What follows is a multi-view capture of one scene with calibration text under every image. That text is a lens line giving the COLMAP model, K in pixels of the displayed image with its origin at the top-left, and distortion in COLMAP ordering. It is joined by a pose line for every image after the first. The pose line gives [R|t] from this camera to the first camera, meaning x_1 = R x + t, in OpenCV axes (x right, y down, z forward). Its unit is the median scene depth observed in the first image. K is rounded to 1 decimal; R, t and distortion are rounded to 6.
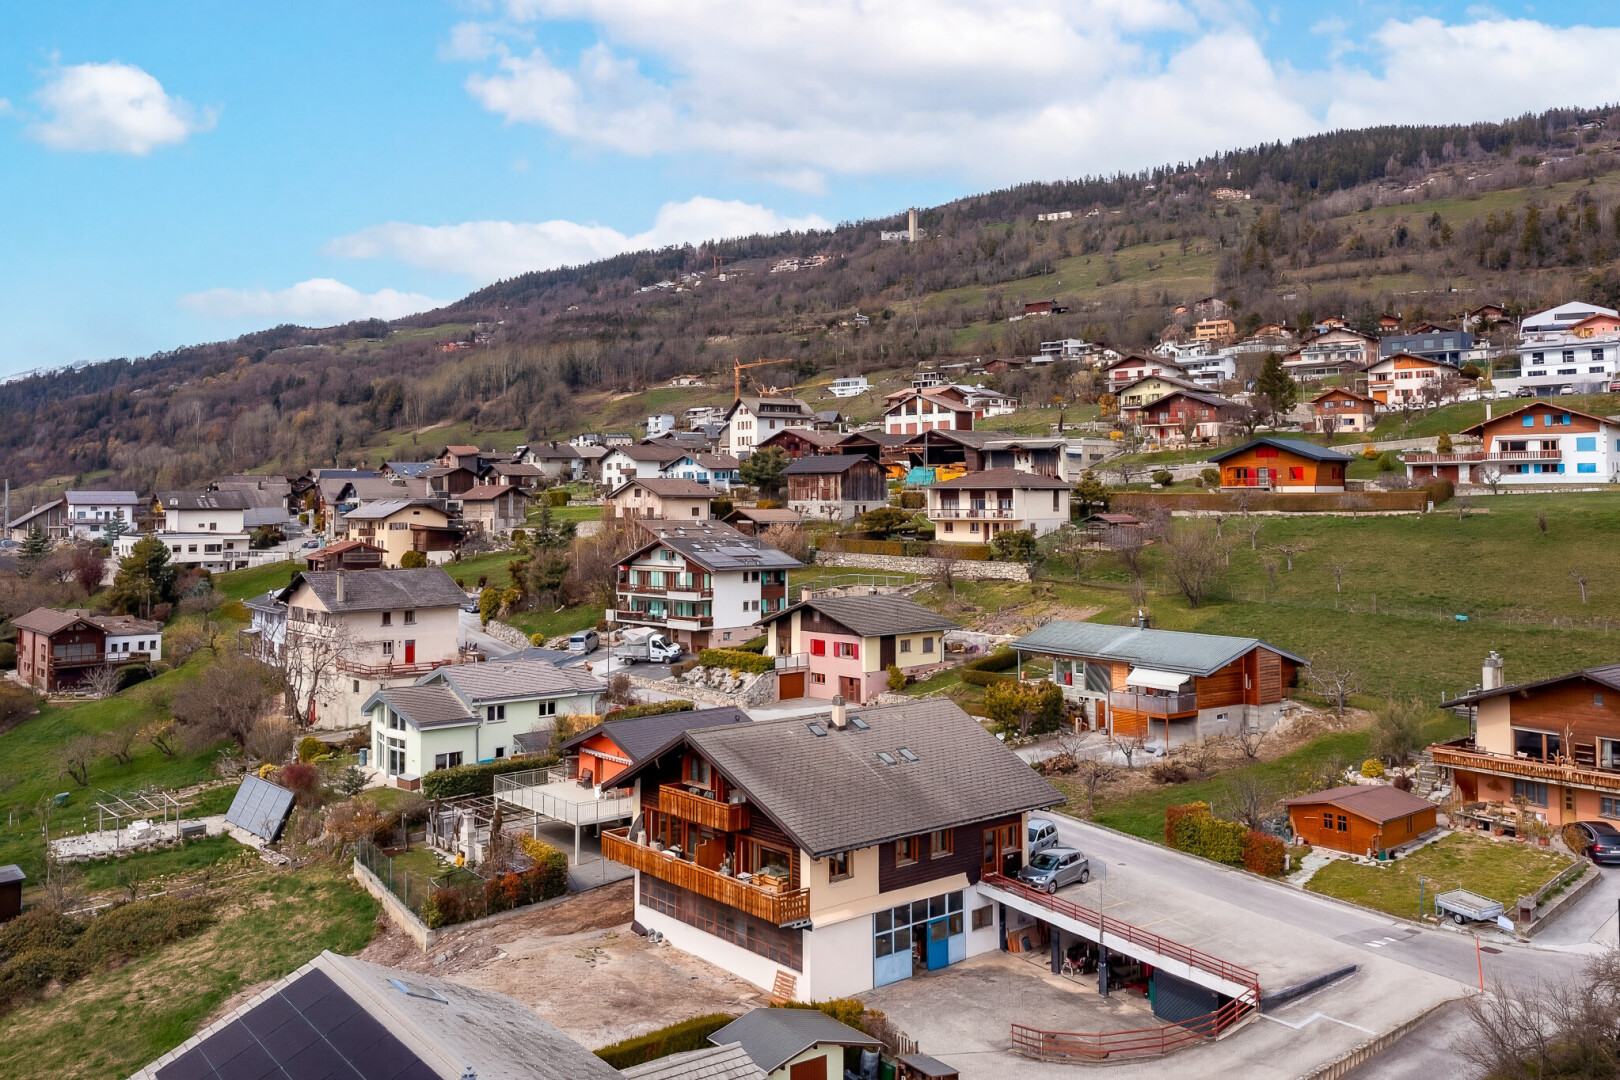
lens RADIAL K [[1355.6, 0, 810.0], [0, 1355.6, 540.0], [0, 0, 1]] dist [0.002462, 0.001046]
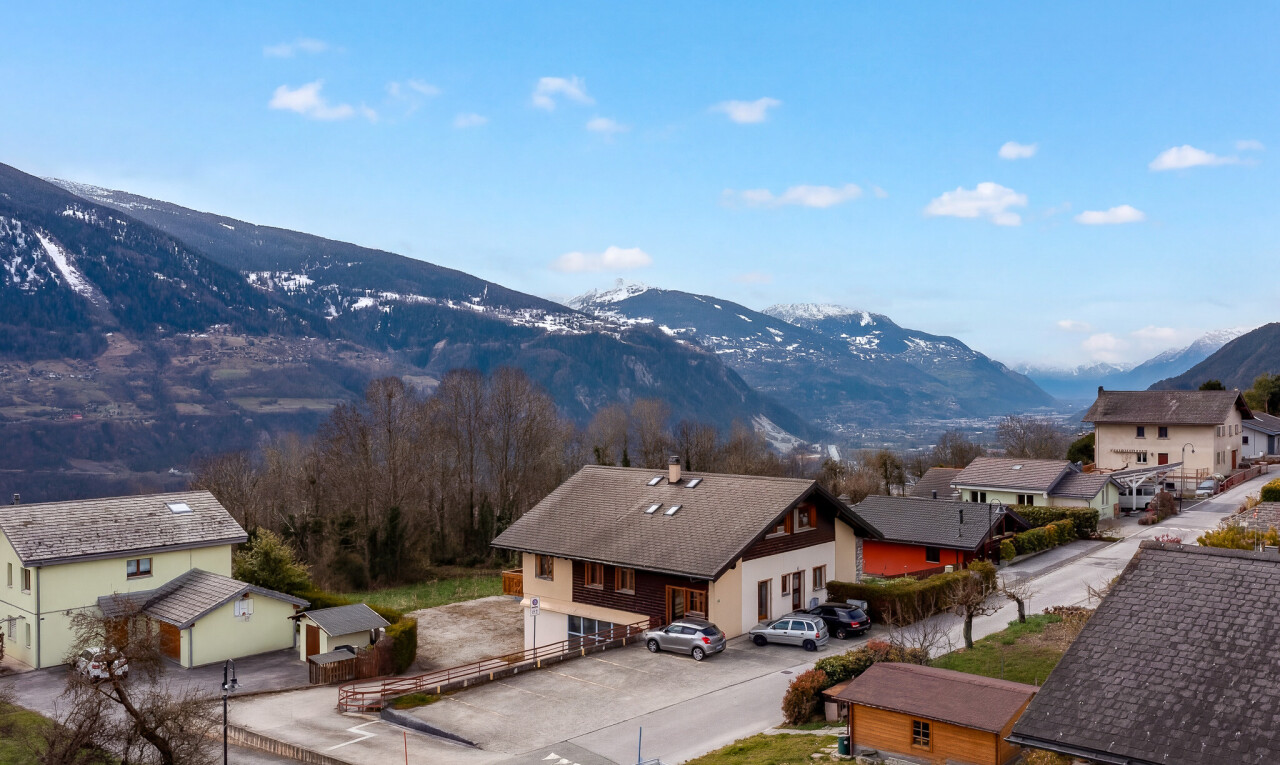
lens RADIAL K [[1090.8, 0, 640.0], [0, 1090.8, 382.5], [0, 0, 1]] dist [-0.001646, -0.000676]
pose [[0.176920, 0.008108, -0.984192, 1.032784], [-0.031034, 0.999515, 0.002655, 0.055839], [0.983736, 0.030074, 0.177086, 0.868732]]
